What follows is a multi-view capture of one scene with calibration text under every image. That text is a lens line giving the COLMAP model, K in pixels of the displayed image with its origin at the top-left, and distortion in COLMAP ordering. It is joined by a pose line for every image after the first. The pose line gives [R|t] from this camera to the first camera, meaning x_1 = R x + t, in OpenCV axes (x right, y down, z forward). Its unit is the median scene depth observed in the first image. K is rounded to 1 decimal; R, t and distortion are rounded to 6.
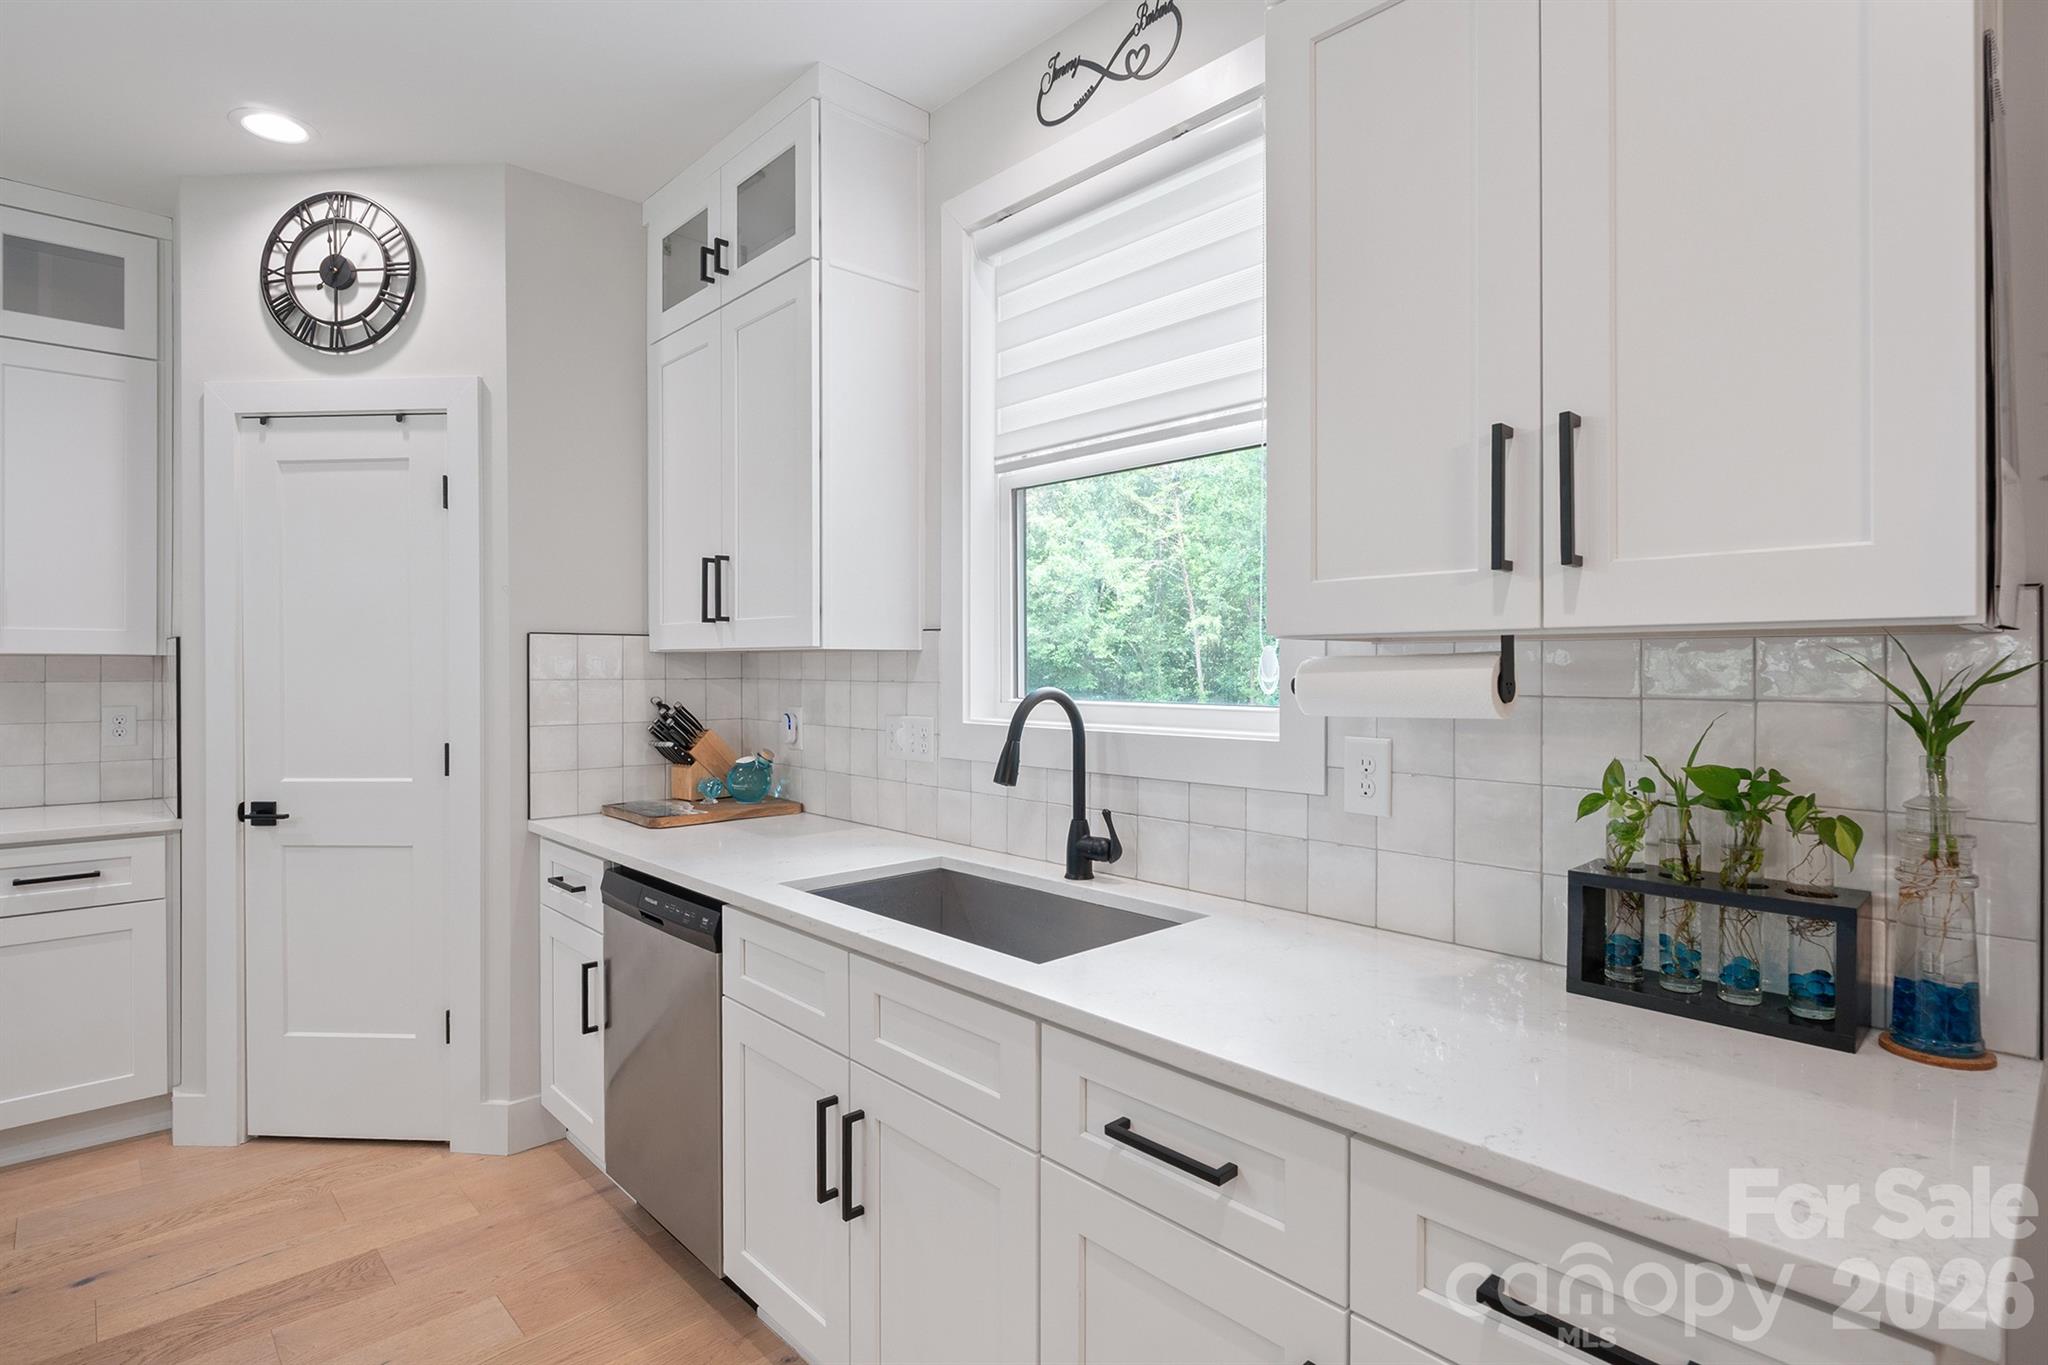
lens RADIAL K [[1028.9, 0, 1057.0], [0, 1028.9, 668.3], [0, 0, 1]] dist [-0.004561, 0.001675]
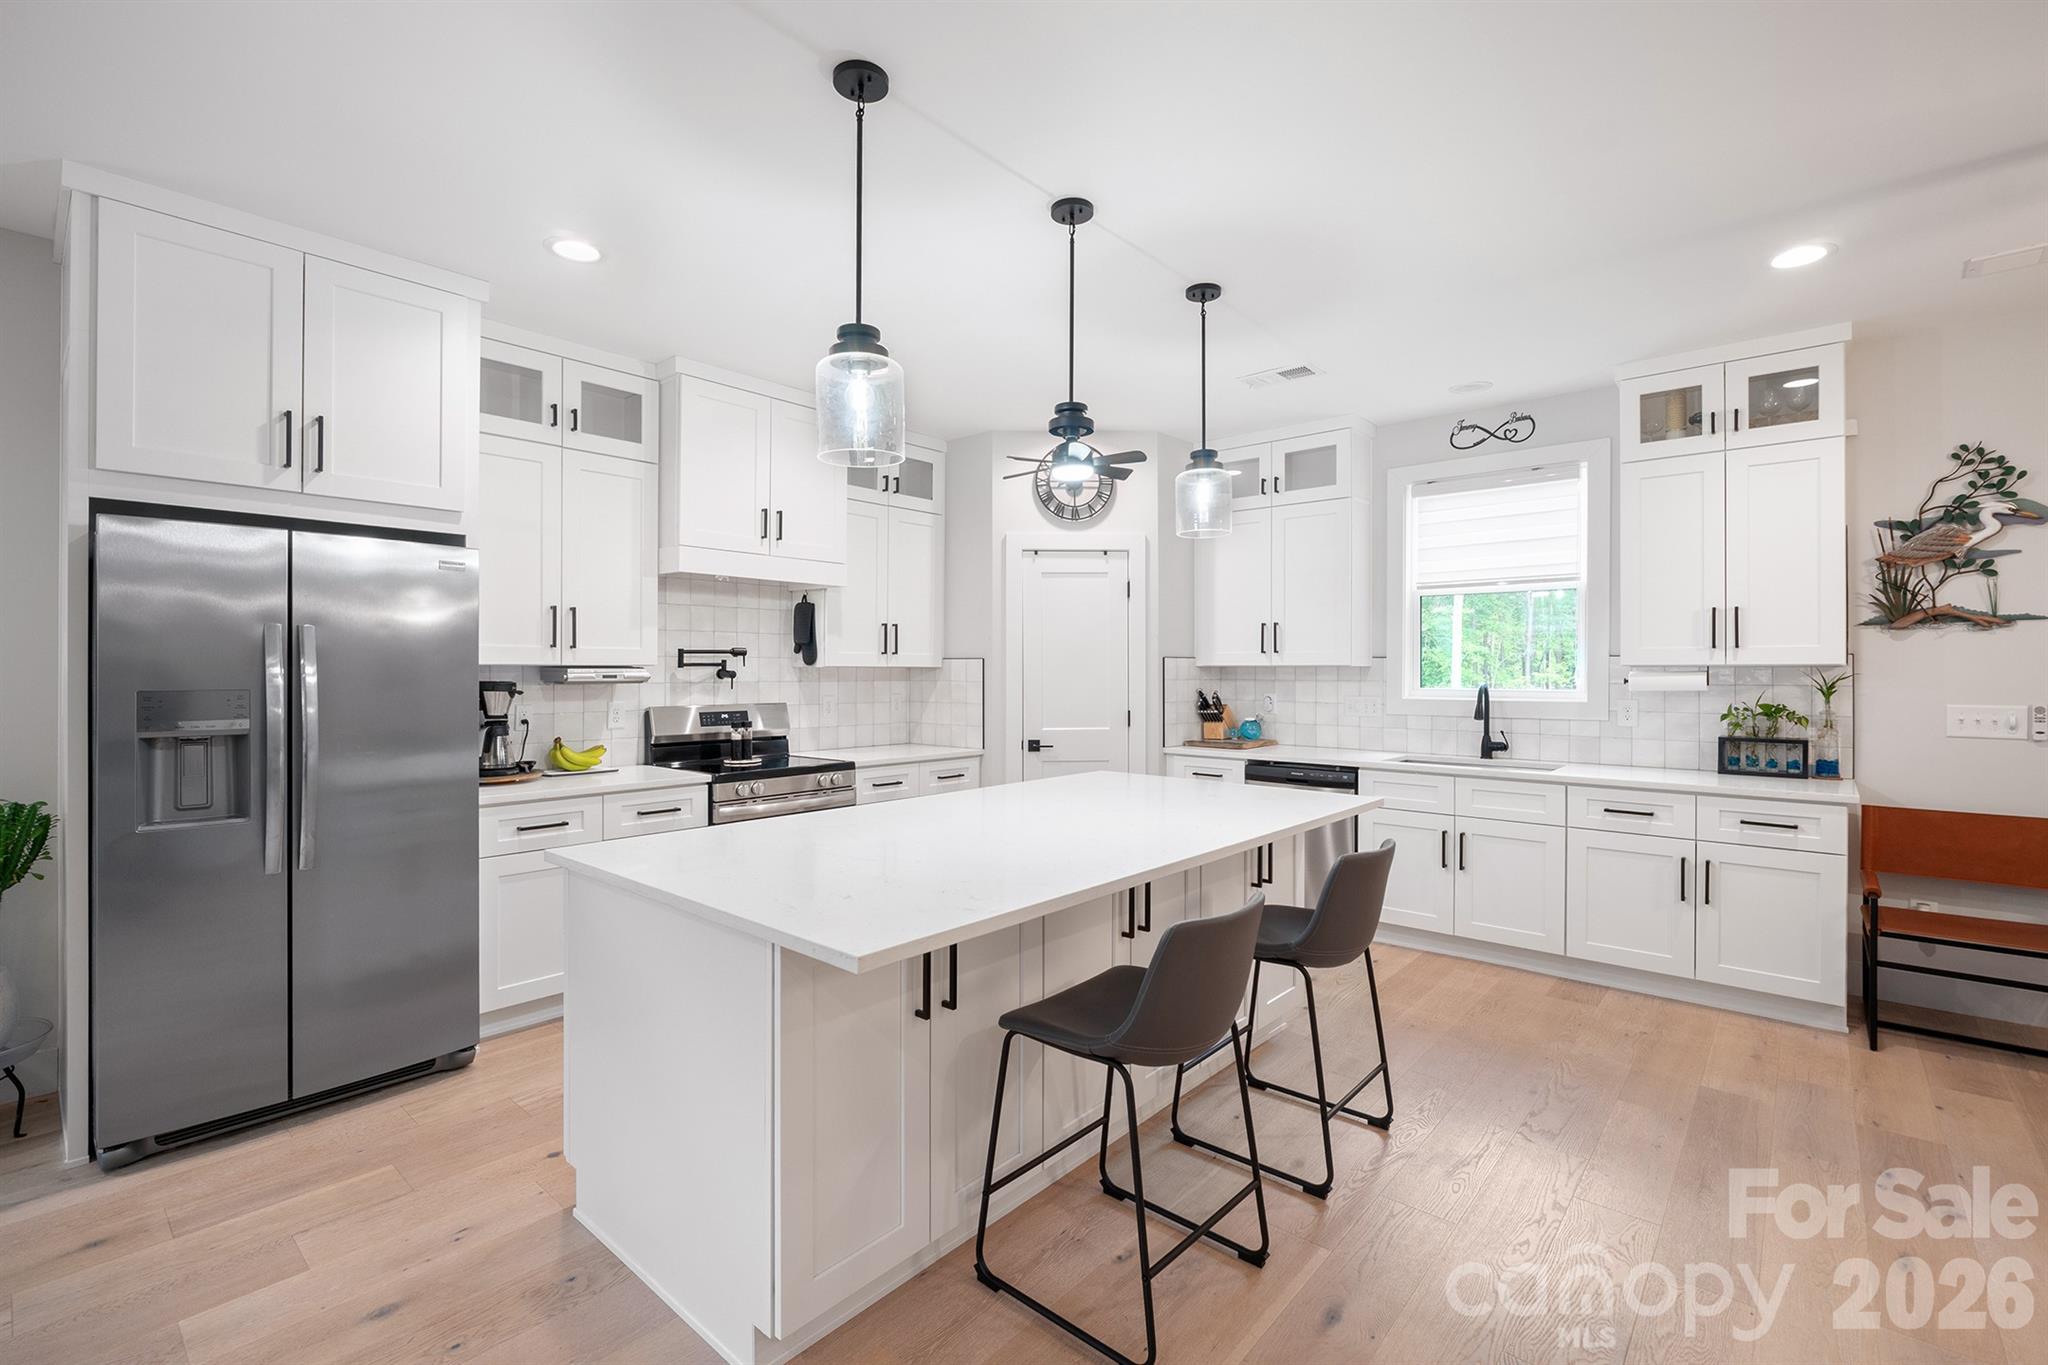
lens RADIAL K [[934.4, 0, 1038.7], [0, 934.4, 672.2], [0, 0, 1]] dist [0.000041, -0.002433]
pose [[0.994610, 0.000960, 0.103685, -1.074510], [-0.001003, 0.999999, 0.000363, -0.005336], [-0.103685, -0.000465, 0.994610, -0.950513]]
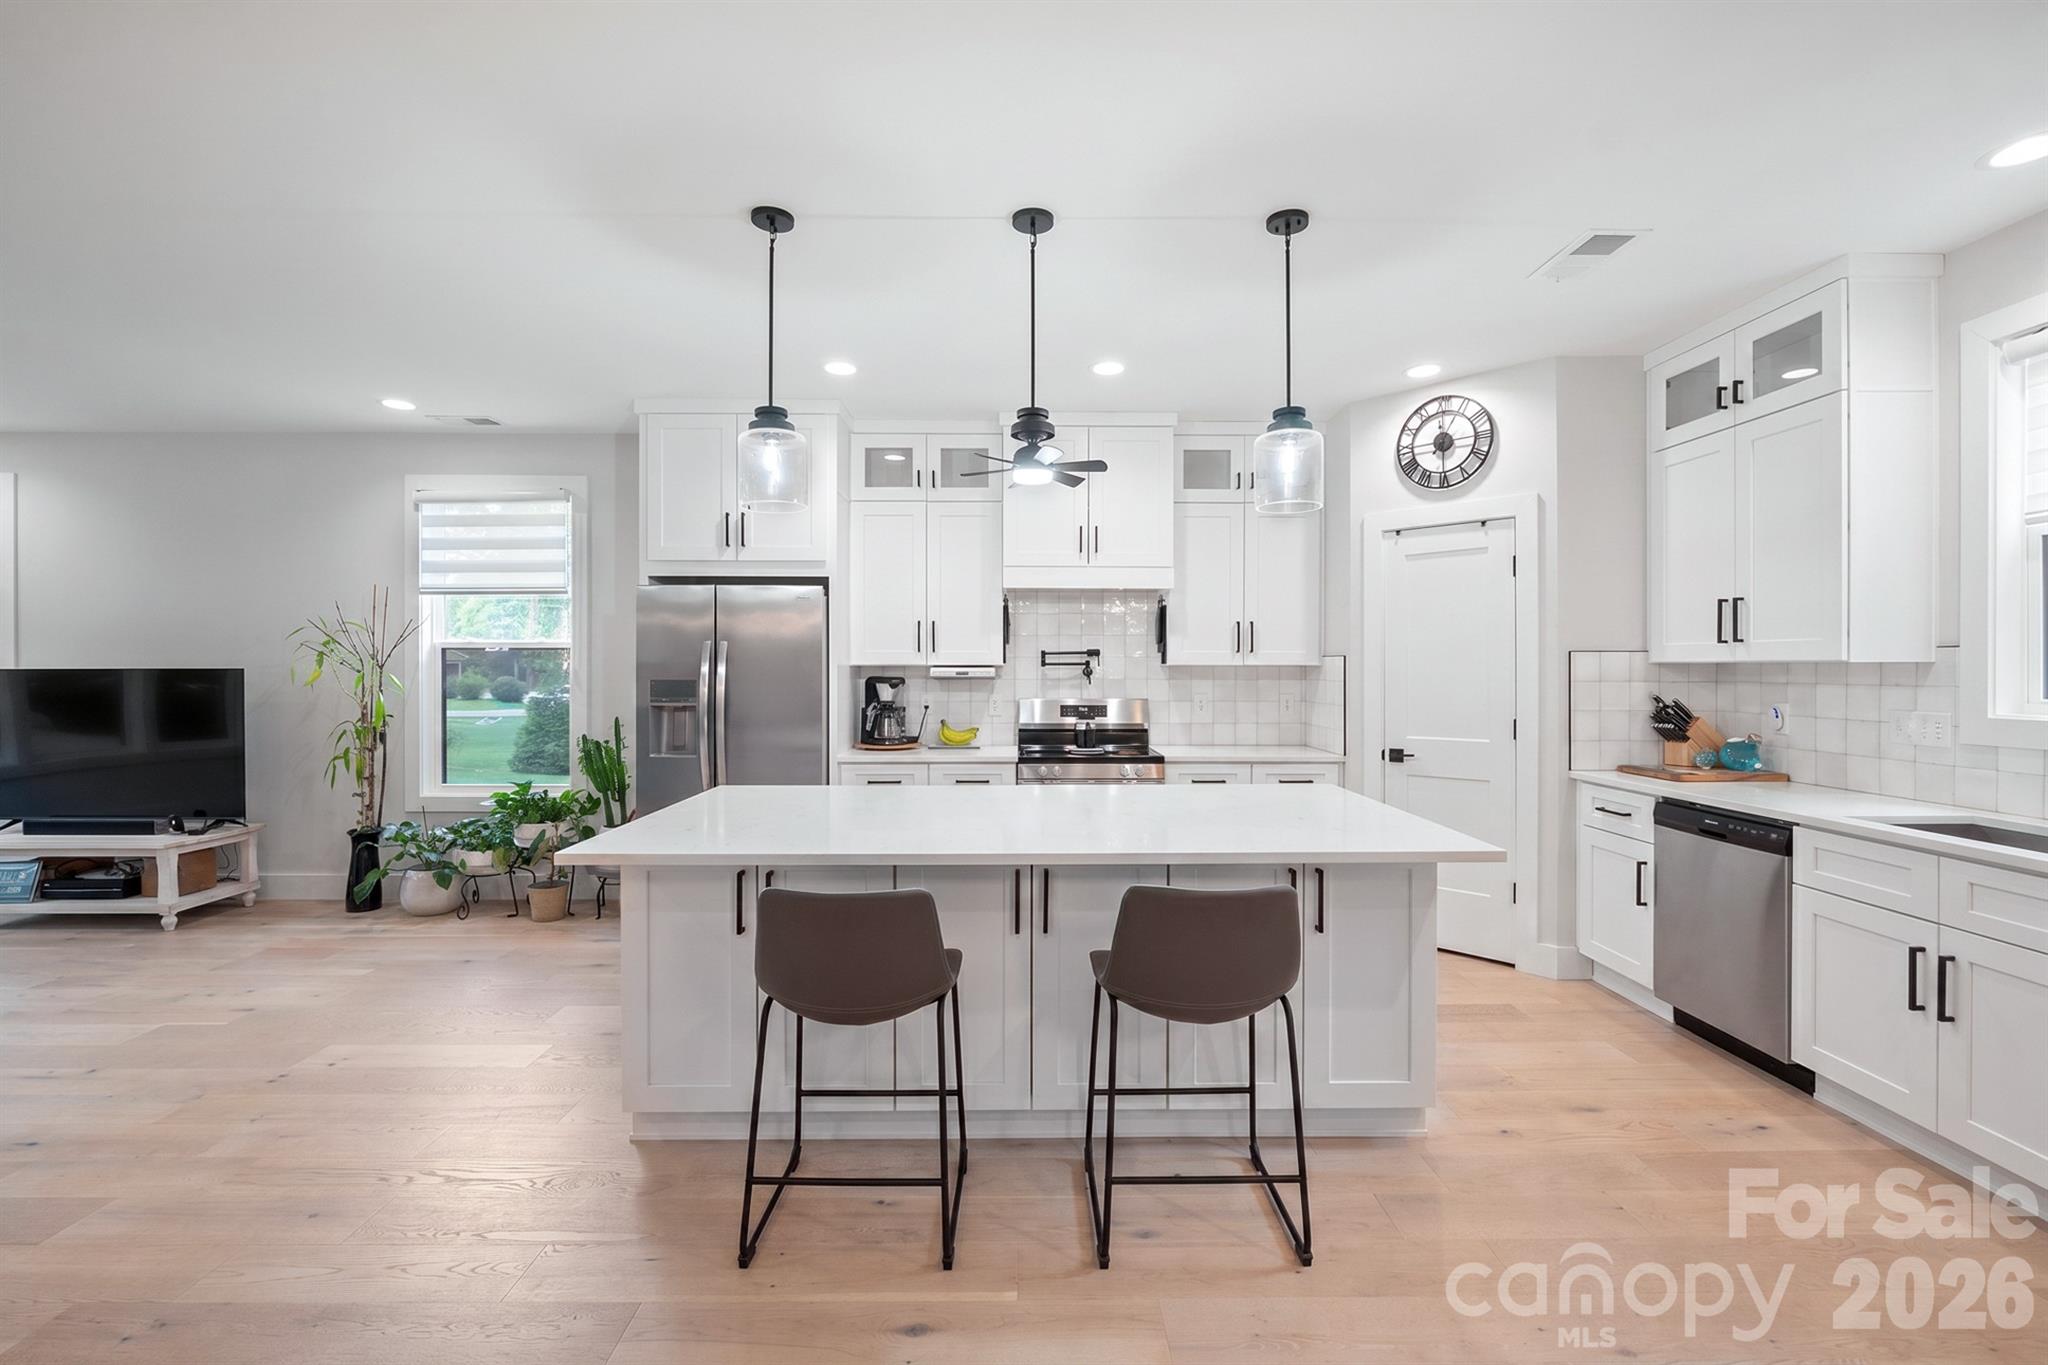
lens RADIAL K [[934.4, 0, 999.9], [0, 934.4, 670.7], [0, 0, 1]] dist [0.000041, -0.002433]
pose [[0.721176, 0.002699, -0.692747, -0.171431], [-0.000973, 0.999995, 0.002882, -0.009048], [0.692752, -0.001404, 0.721175, -0.708196]]
